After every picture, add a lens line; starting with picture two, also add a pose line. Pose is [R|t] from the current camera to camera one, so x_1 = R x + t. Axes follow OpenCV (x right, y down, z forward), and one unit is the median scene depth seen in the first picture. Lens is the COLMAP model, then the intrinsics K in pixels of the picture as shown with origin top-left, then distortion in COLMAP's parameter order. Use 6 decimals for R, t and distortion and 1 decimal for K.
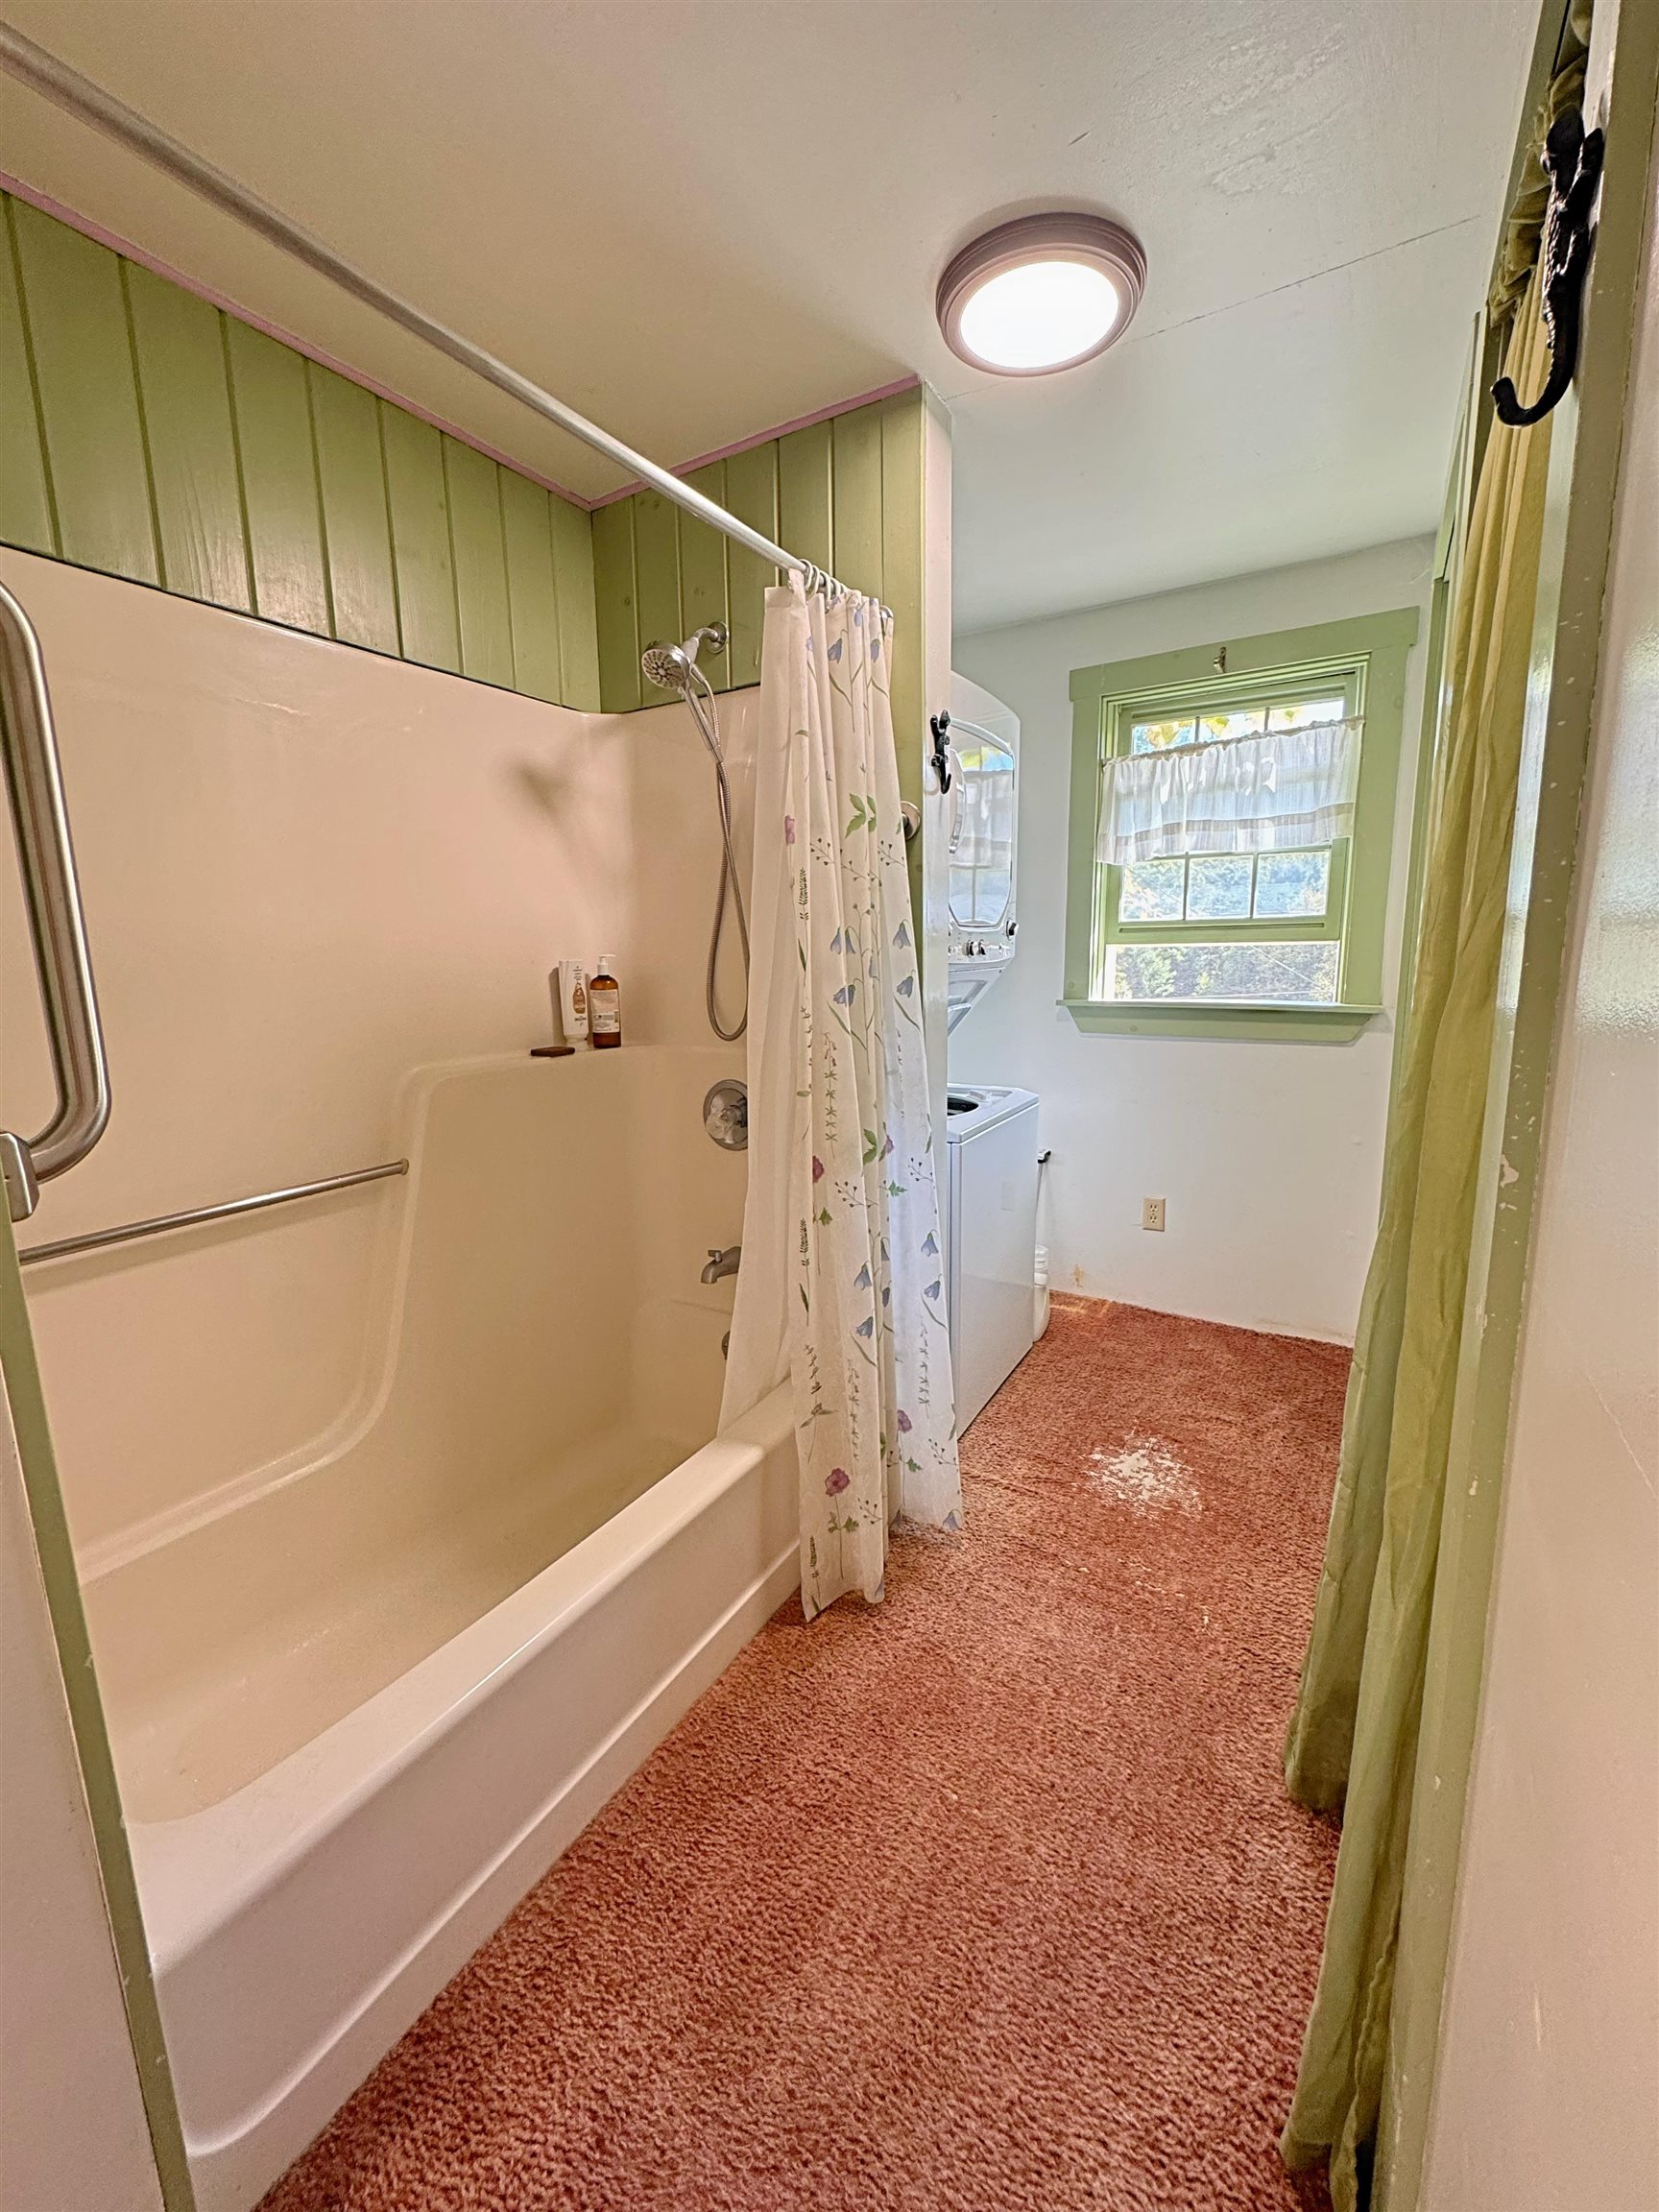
lens RADIAL K [[883.3, 0, 818.6], [0, 883.3, 1104.2], [0, 0, 1]] dist [0.000030, -0.000188]
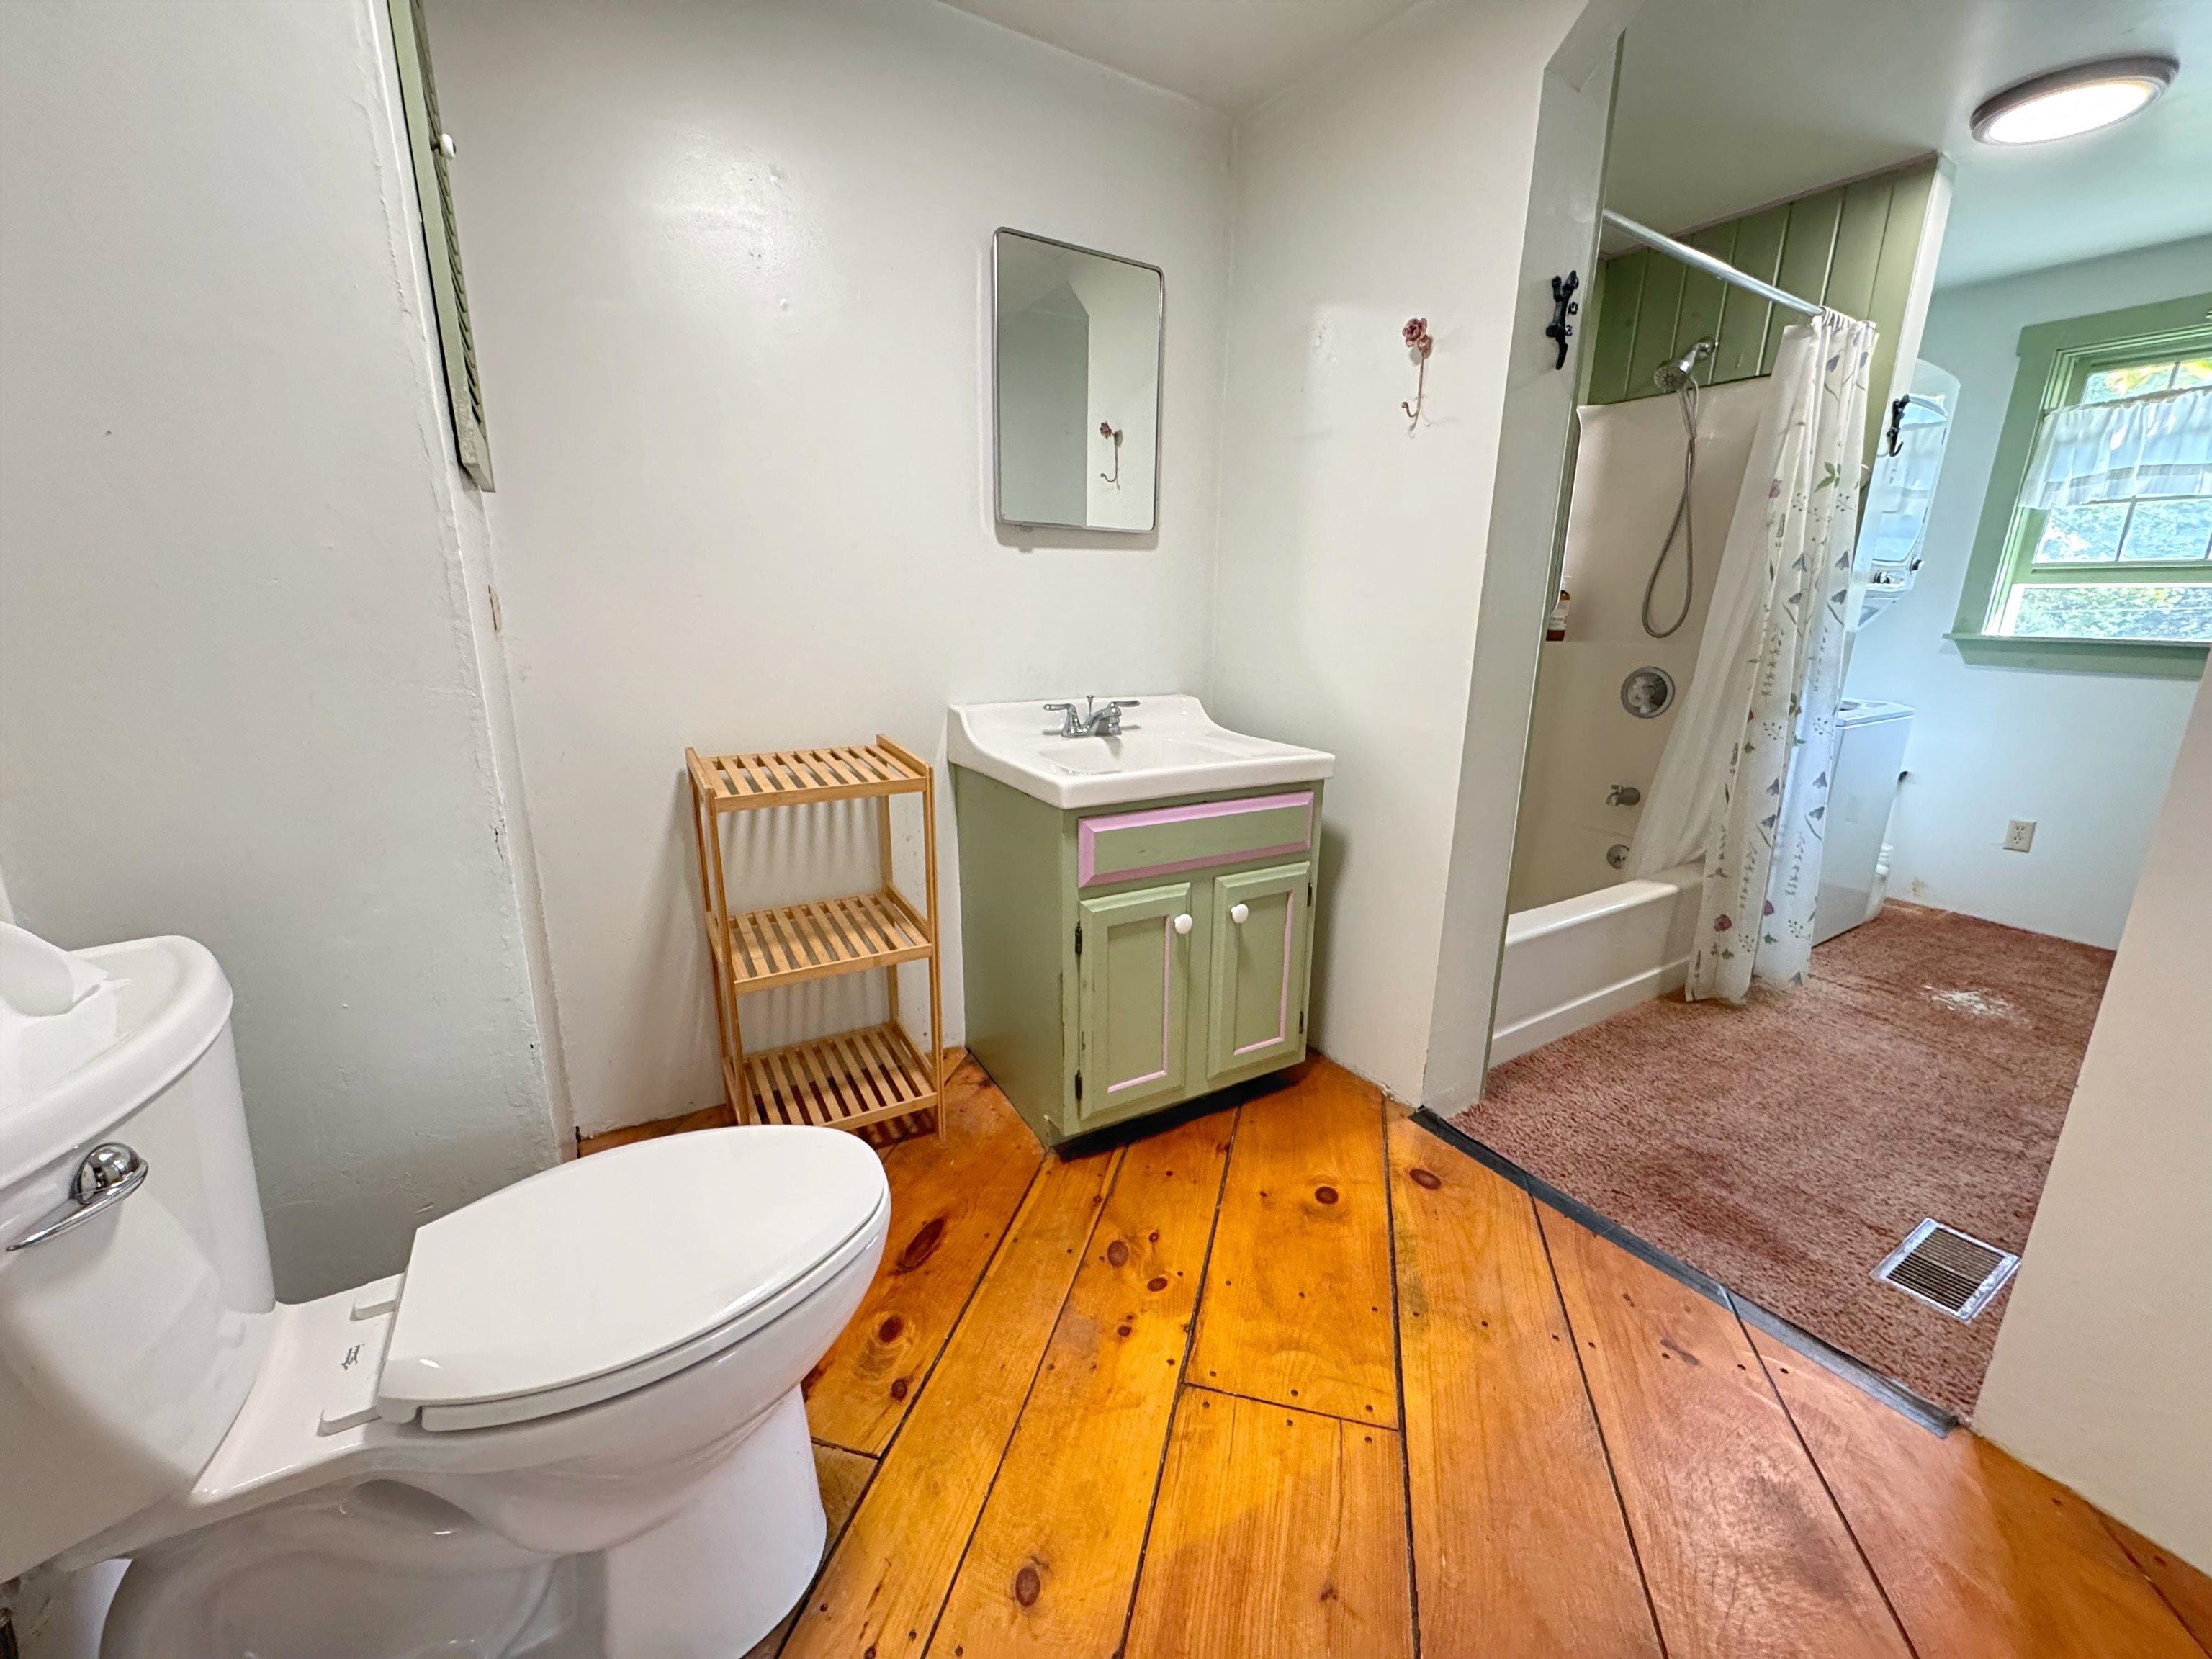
lens RADIAL K [[883.3, 0, 1107.3], [0, 883.3, 825.1], [0, 0, 1]] dist [0.000030, -0.000188]
pose [[0.898994, 0.139114, -0.415279, -0.263493], [-0.107668, 0.989312, 0.098330, 0.180280], [0.424520, -0.043686, 0.904364, -0.671131]]
